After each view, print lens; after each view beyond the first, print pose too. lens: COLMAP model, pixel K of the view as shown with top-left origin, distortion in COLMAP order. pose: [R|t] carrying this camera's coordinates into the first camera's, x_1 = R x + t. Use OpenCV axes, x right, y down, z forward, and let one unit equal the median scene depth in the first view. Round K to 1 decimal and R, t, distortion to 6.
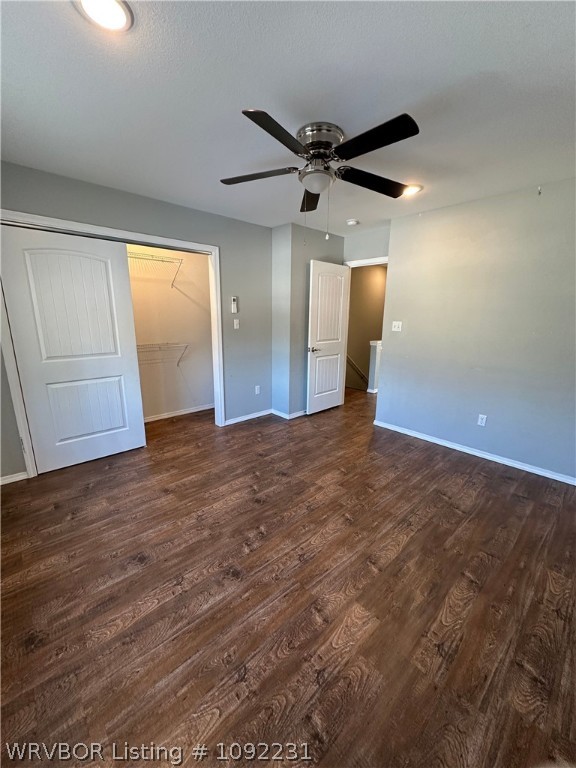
lens RADIAL K [[303.4, 0, 284.8], [0, 303.4, 383.4], [0, 0, 1]] dist [-0.002715, 0.000081]
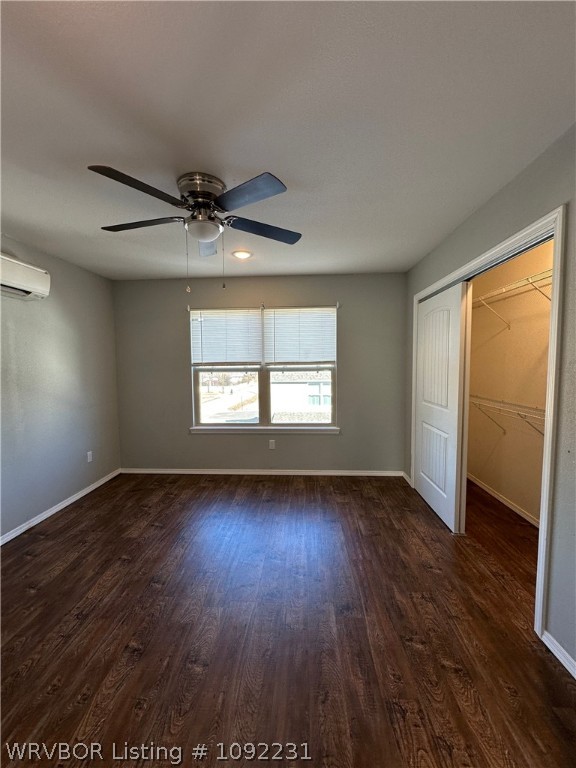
lens RADIAL K [[303.4, 0, 286.7], [0, 303.4, 383.5], [0, 0, 1]] dist [-0.002715, 0.000081]
pose [[-0.709246, 0.041372, -0.703746, 0.519184], [-0.158273, 0.963447, 0.216149, -0.369696], [0.686964, 0.264687, -0.676772, 1.634596]]
